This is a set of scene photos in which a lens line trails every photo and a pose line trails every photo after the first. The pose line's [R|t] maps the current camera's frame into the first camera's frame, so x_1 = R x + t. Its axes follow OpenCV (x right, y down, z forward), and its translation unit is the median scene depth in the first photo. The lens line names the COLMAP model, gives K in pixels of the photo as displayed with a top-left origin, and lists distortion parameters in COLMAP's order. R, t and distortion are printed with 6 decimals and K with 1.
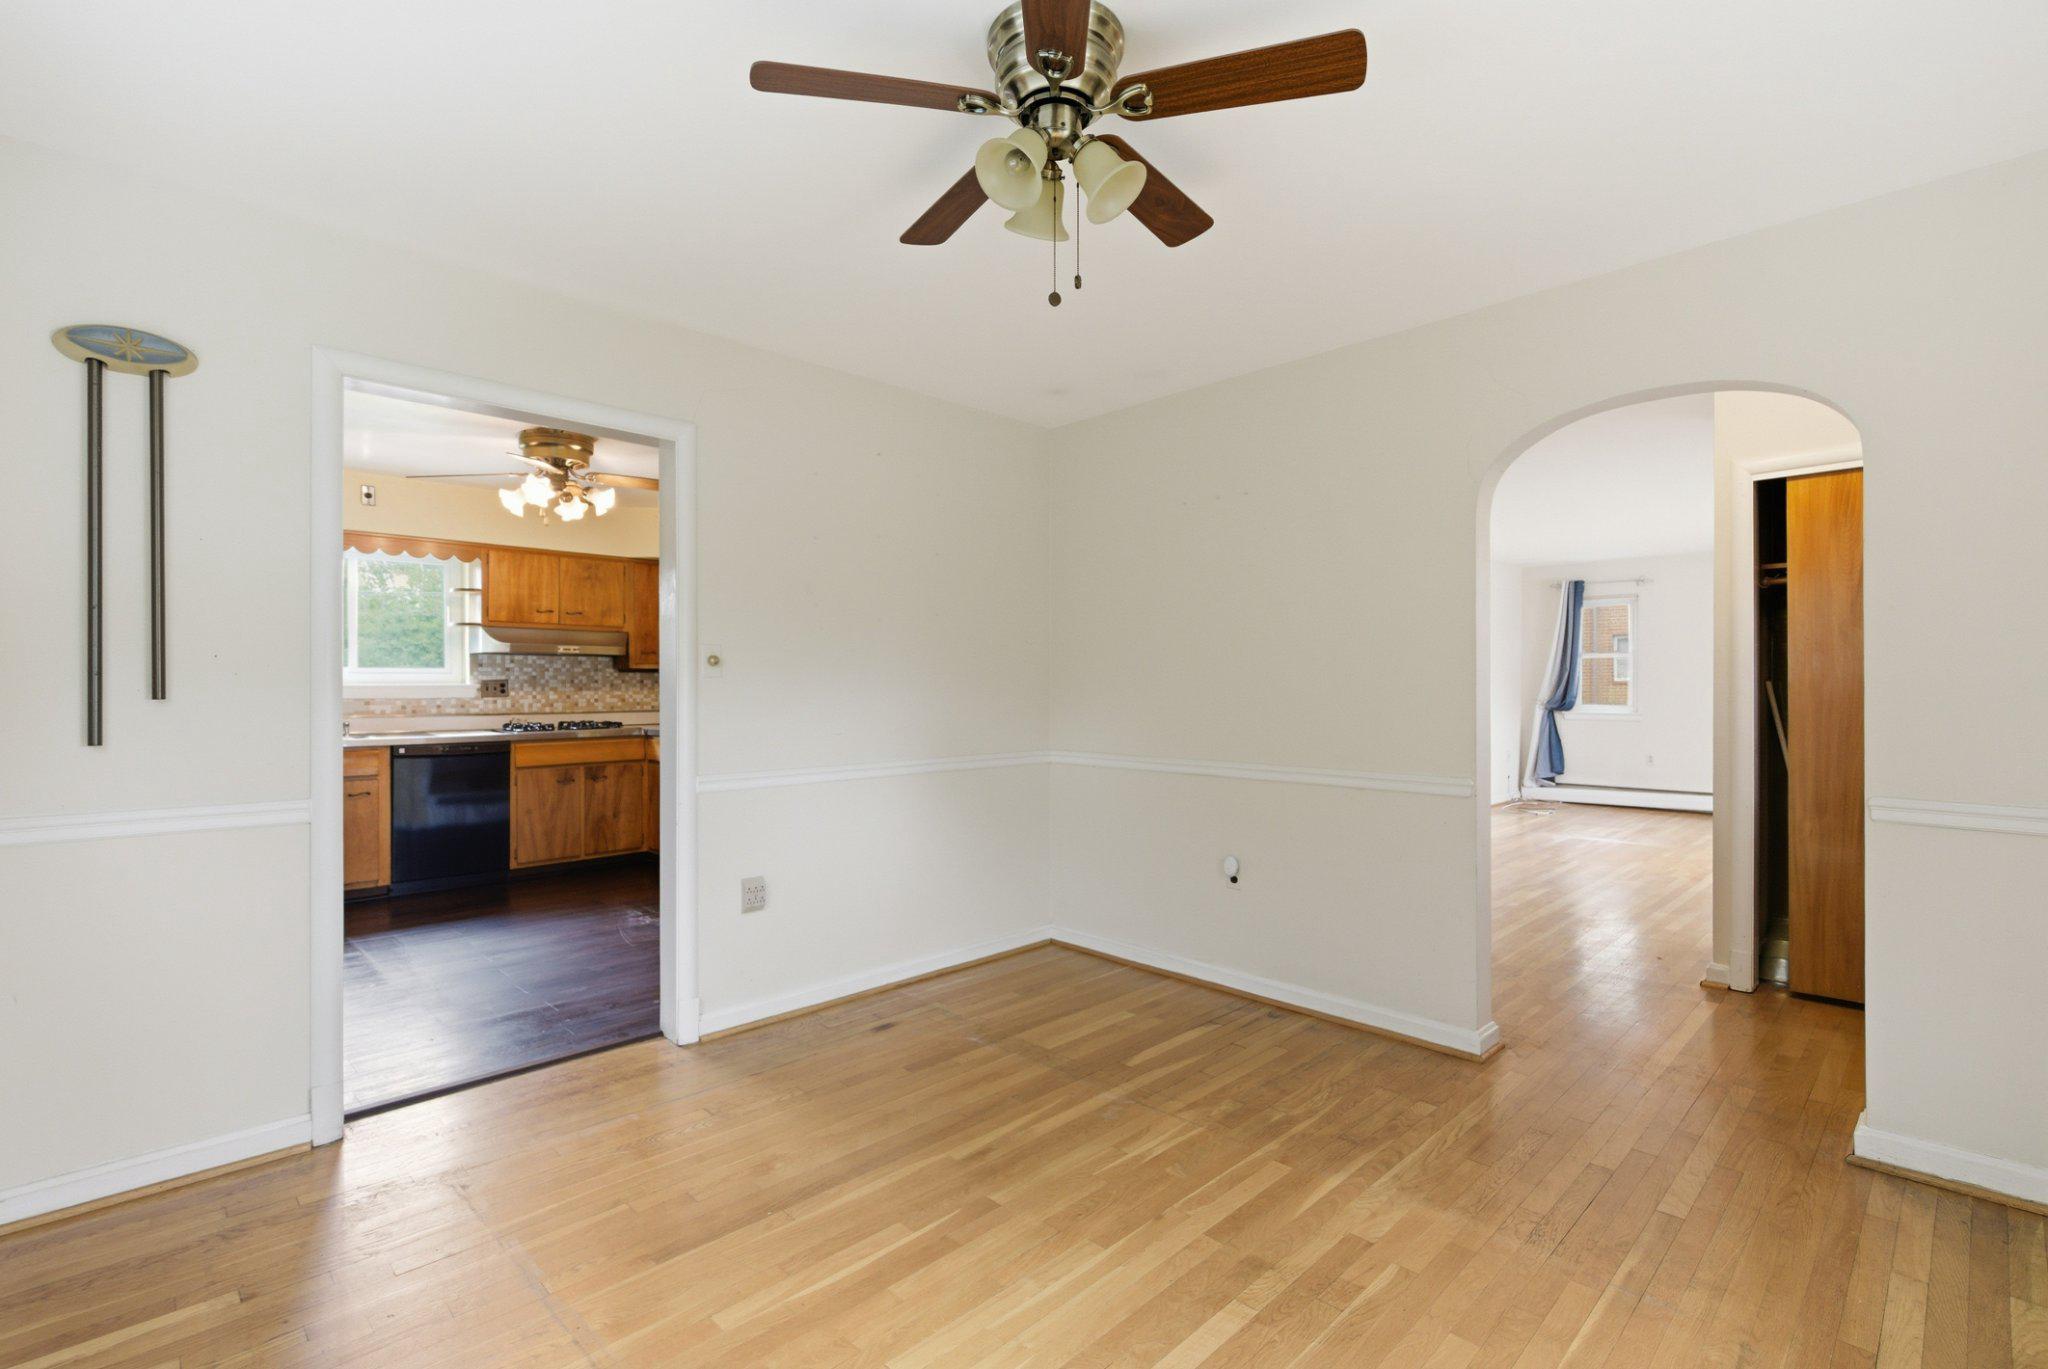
lens RADIAL K [[950.4, 0, 1024.0], [0, 950.4, 684.5], [0, 0, 1]] dist [0.002369, -0.000632]
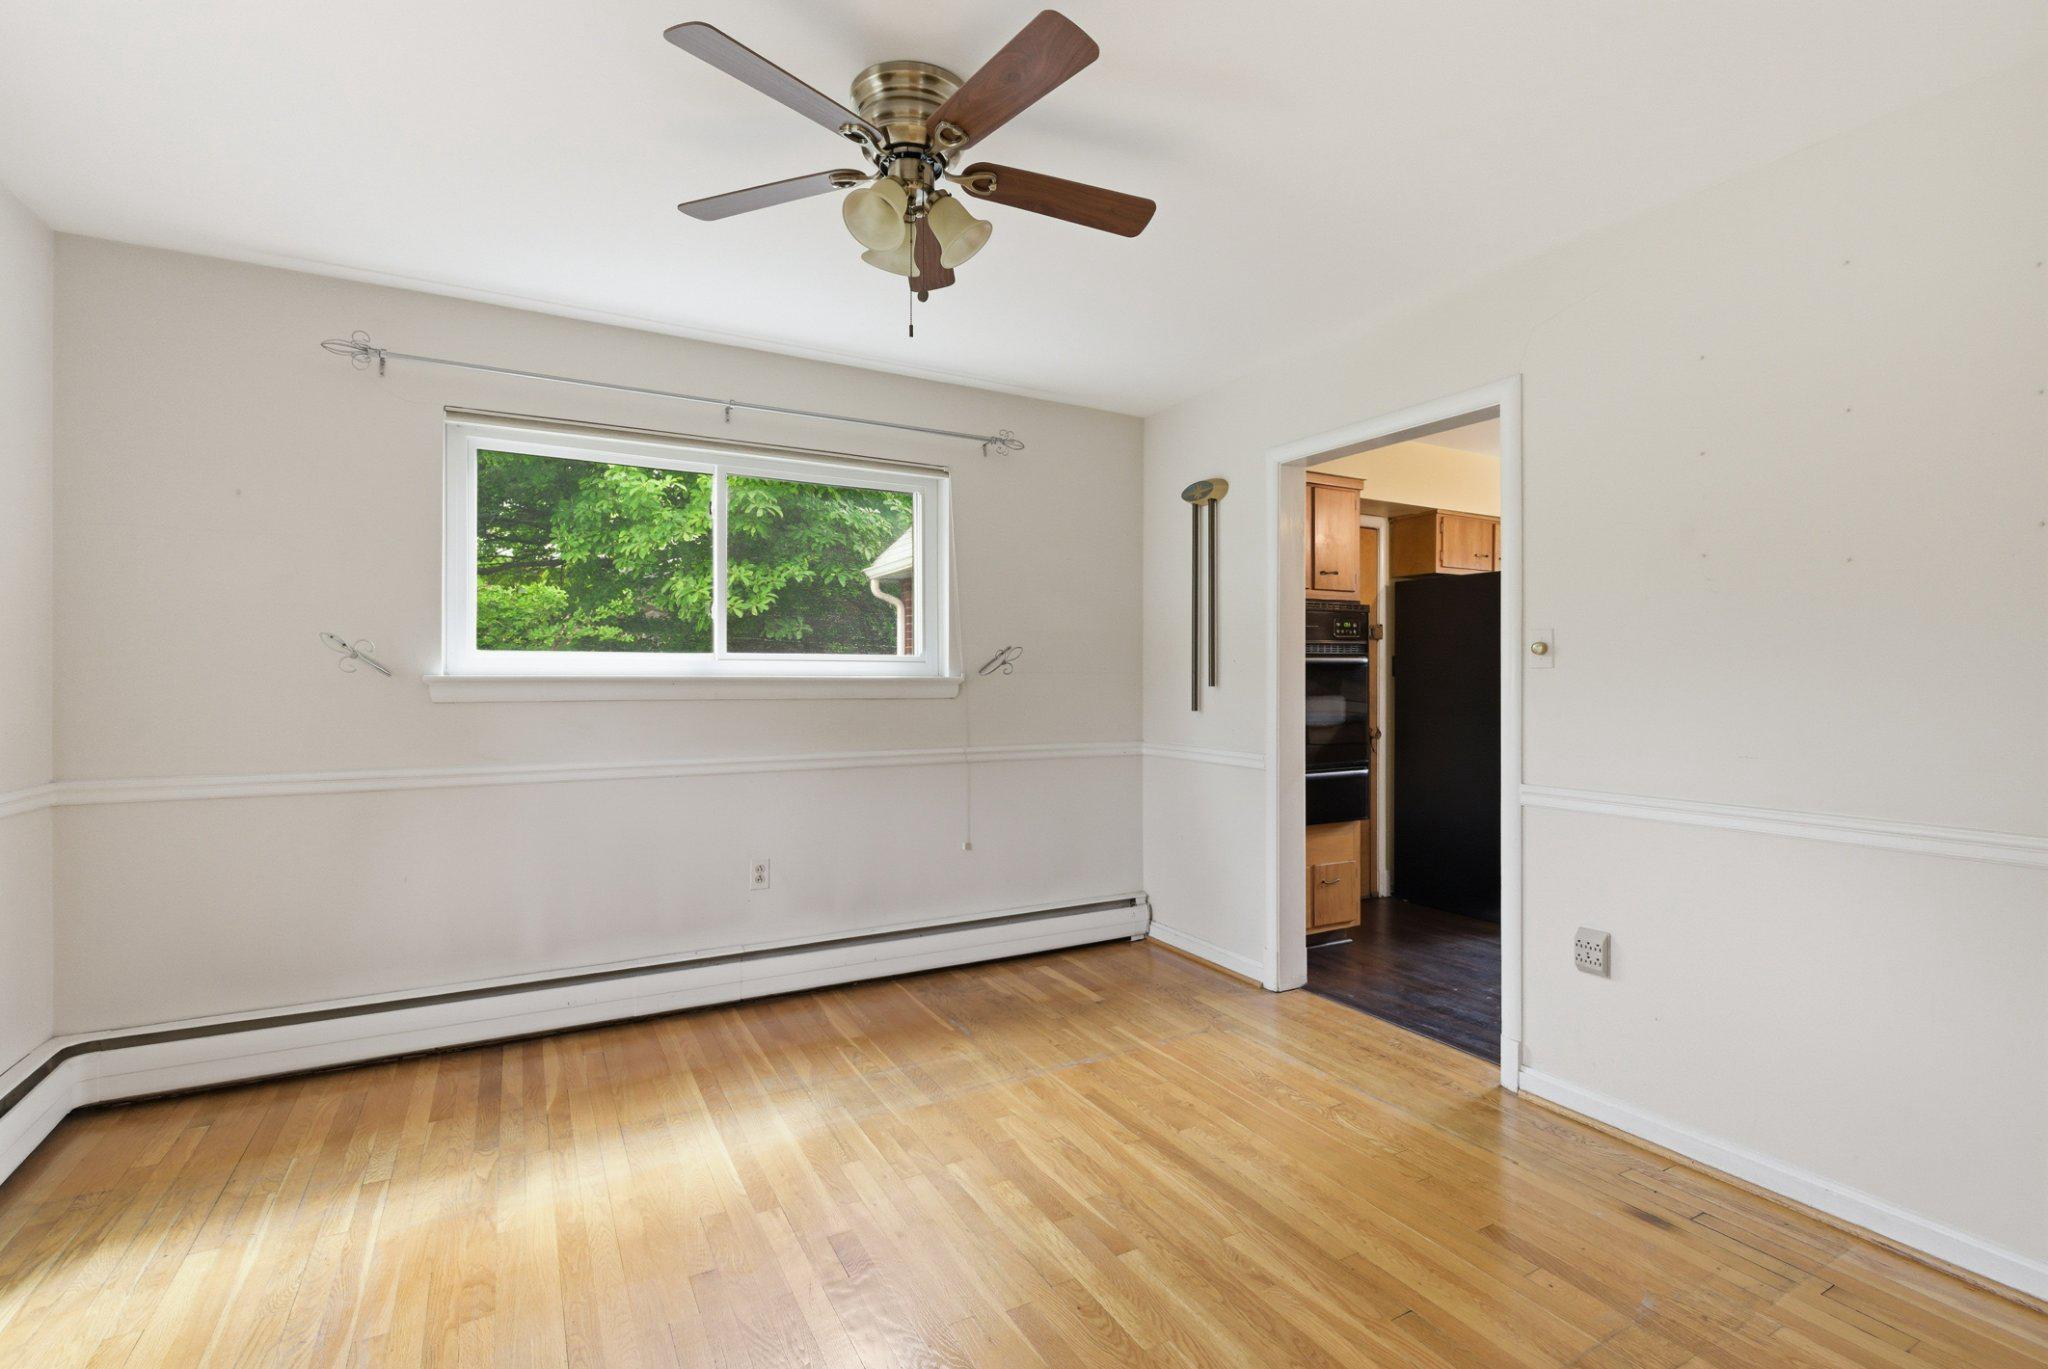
lens RADIAL K [[933.8, 0, 1034.4], [0, 933.8, 676.3], [0, 0, 1]] dist [0.002397, 0.000088]
pose [[-0.269686, -0.002885, -0.962944, 0.331747], [0.001635, 0.999993, -0.003454, 0.000480], [0.962947, -0.002506, -0.269680, 0.454207]]
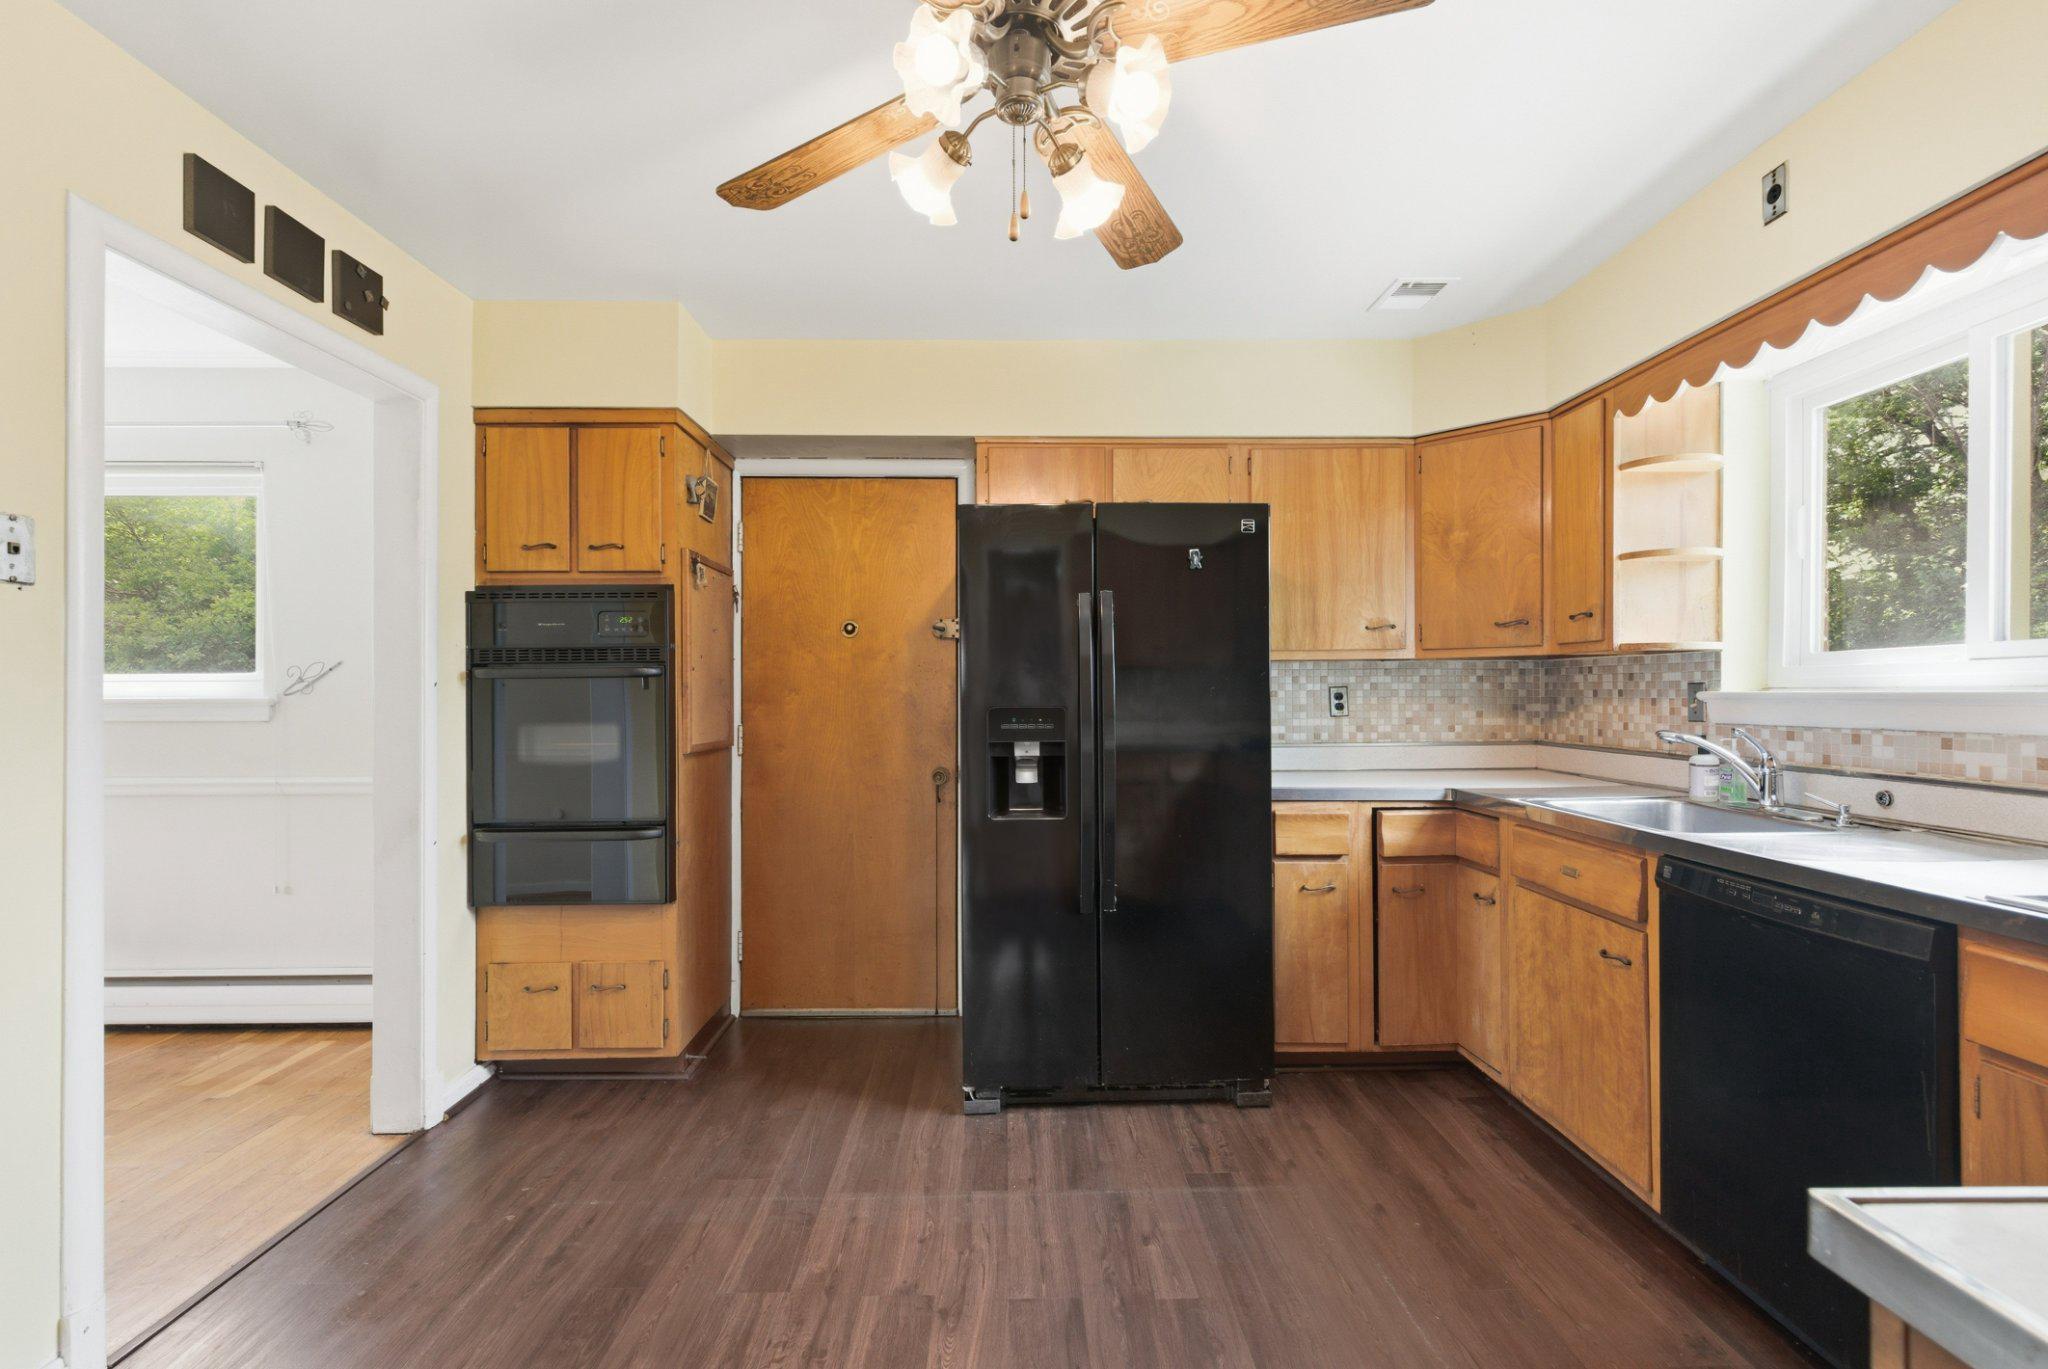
lens RADIAL K [[950.4, 0, 1024.0], [0, 950.4, 684.5], [0, 0, 1]] dist [0.002369, -0.000632]
pose [[-0.697383, -0.002714, -0.716693, -0.196350], [0.006335, 0.999930, -0.009951, -0.000913], [0.716671, -0.011480, -0.697317, 0.983709]]
